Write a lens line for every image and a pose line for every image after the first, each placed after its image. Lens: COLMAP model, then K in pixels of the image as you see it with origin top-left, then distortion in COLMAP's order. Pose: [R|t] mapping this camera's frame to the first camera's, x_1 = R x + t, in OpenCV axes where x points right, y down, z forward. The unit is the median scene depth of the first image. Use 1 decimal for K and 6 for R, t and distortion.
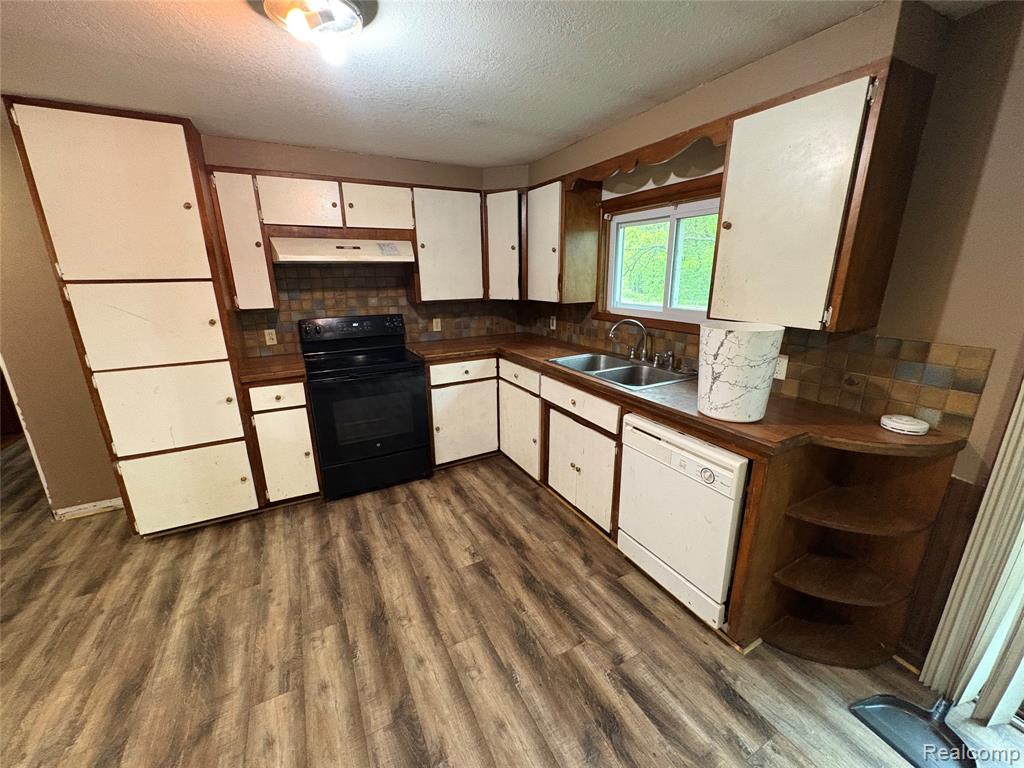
lens RADIAL K [[406.9, 0, 514.4], [0, 406.9, 383.0], [0, 0, 1]] dist [-0.001432, 0.000155]
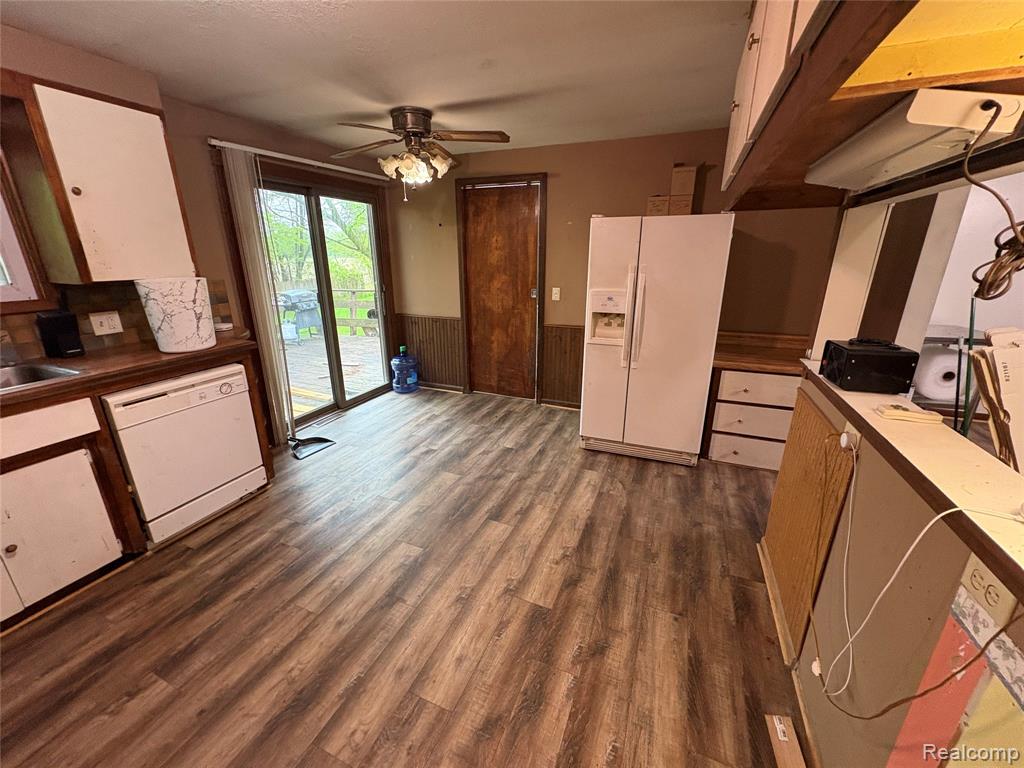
lens RADIAL K [[406.9, 0, 514.4], [0, 406.9, 383.0], [0, 0, 1]] dist [-0.001432, 0.000155]
pose [[-0.634880, -0.226825, 0.738565, -1.031260], [0.211125, 0.868617, 0.448252, -0.177289], [-0.743205, 0.440516, -0.503579, 0.855967]]
